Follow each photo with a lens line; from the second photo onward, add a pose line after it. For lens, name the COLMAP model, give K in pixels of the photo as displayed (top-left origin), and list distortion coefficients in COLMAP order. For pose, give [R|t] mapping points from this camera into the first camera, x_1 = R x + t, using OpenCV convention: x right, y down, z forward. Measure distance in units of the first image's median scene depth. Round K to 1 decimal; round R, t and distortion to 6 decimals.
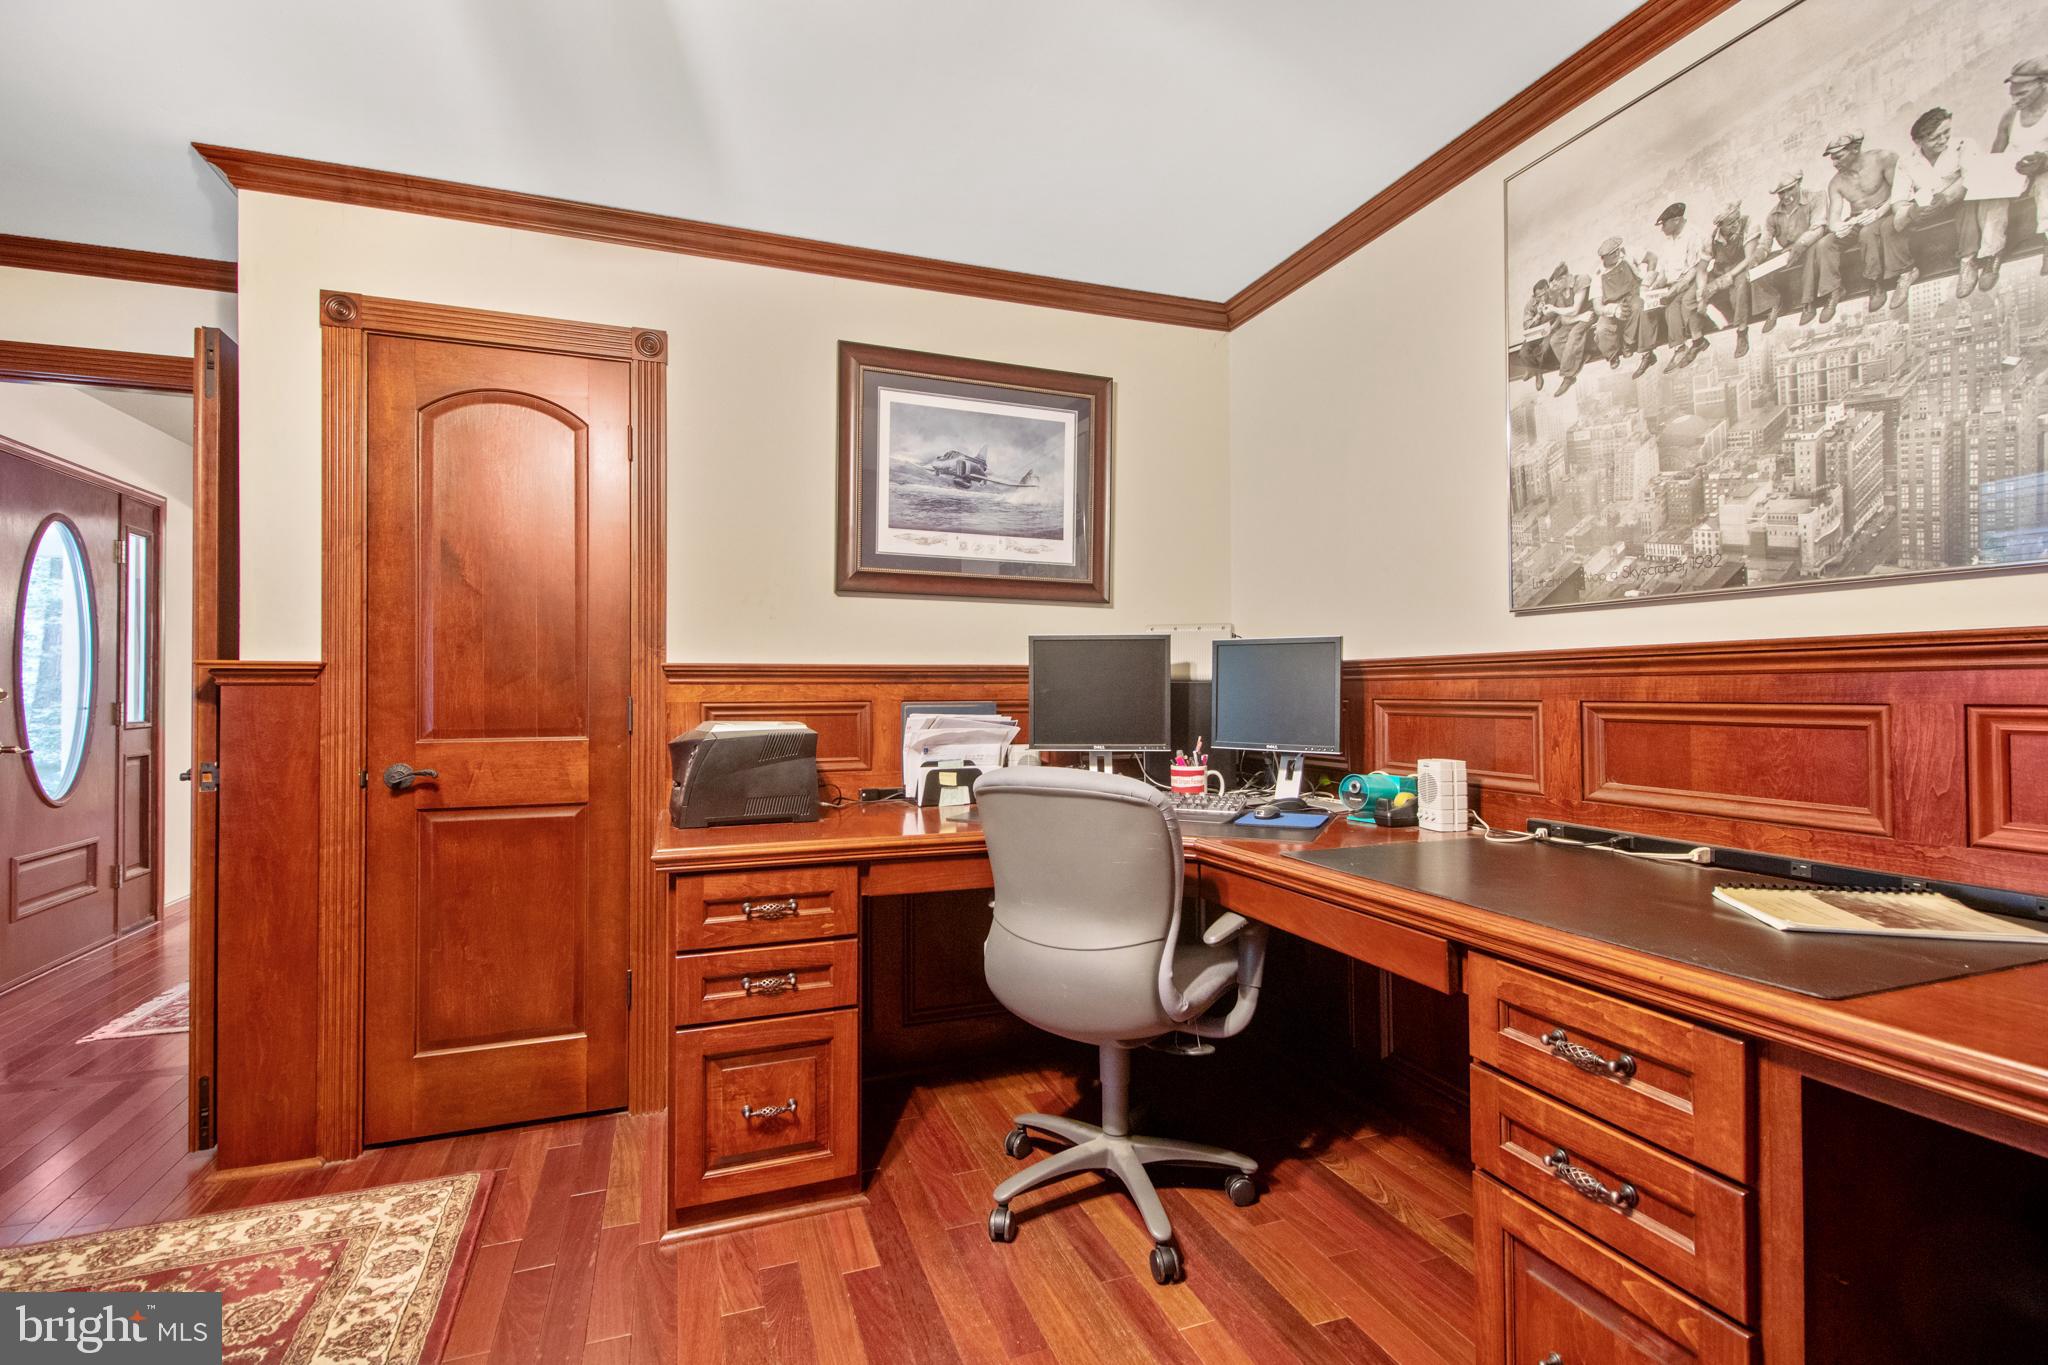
lens RADIAL K [[953.5, 0, 1041.3], [0, 953.5, 681.4], [0, 0, 1]] dist [0.015648, -0.007740]
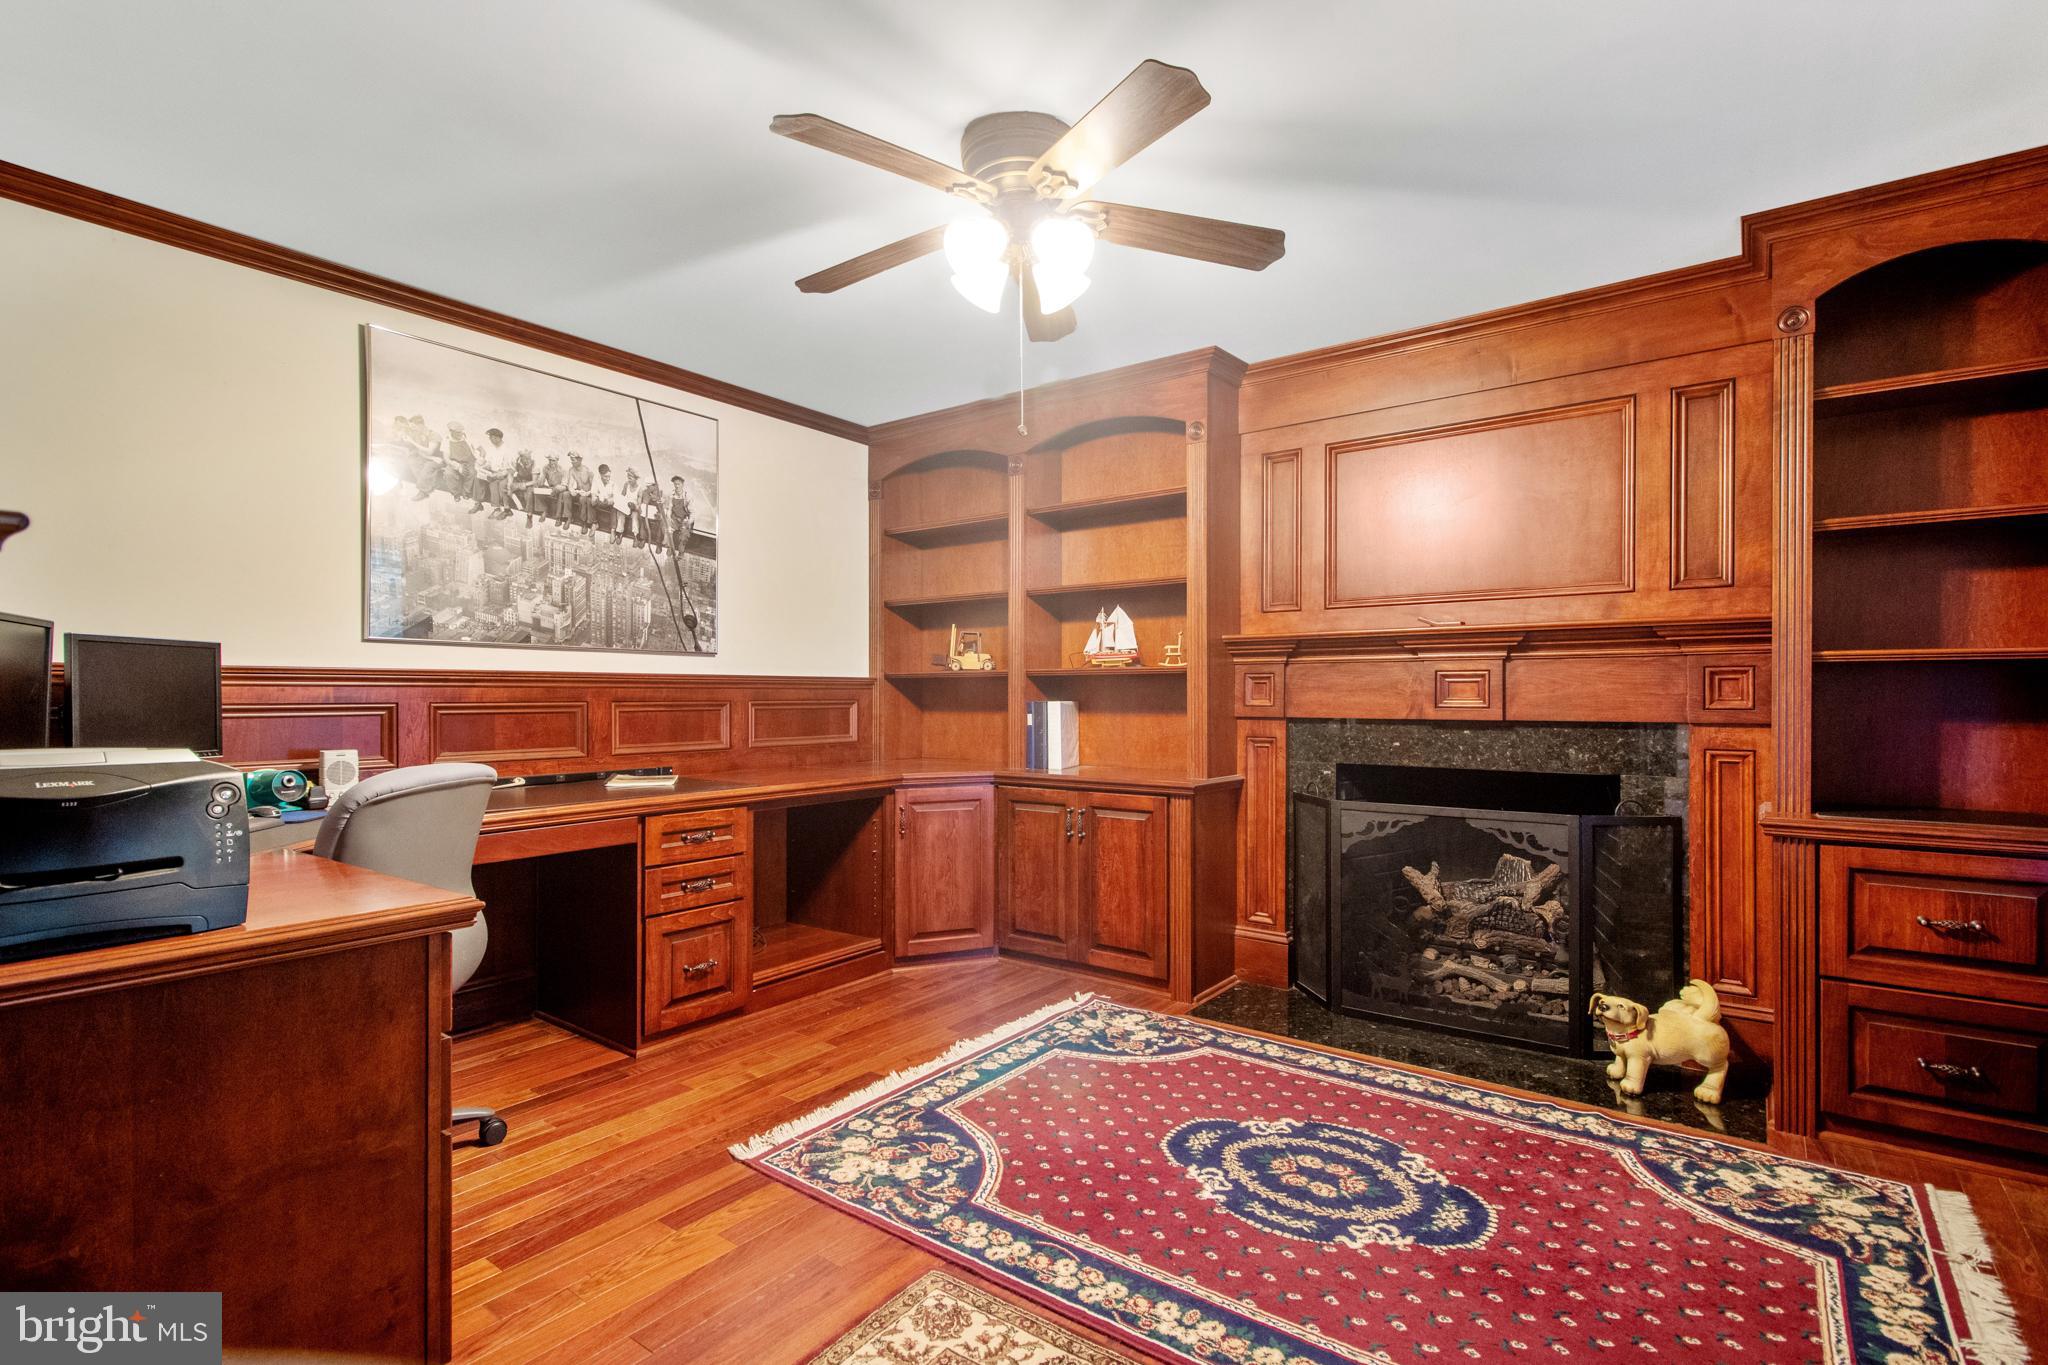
lens RADIAL K [[953.5, 0, 1025.8], [0, 953.5, 690.3], [0, 0, 1]] dist [0.015648, -0.007740]
pose [[-0.531743, 0.001757, 0.846904, -1.491105], [-0.012456, 0.999873, -0.009895, 0.004757], [-0.846814, -0.015810, -0.531654, 1.168550]]
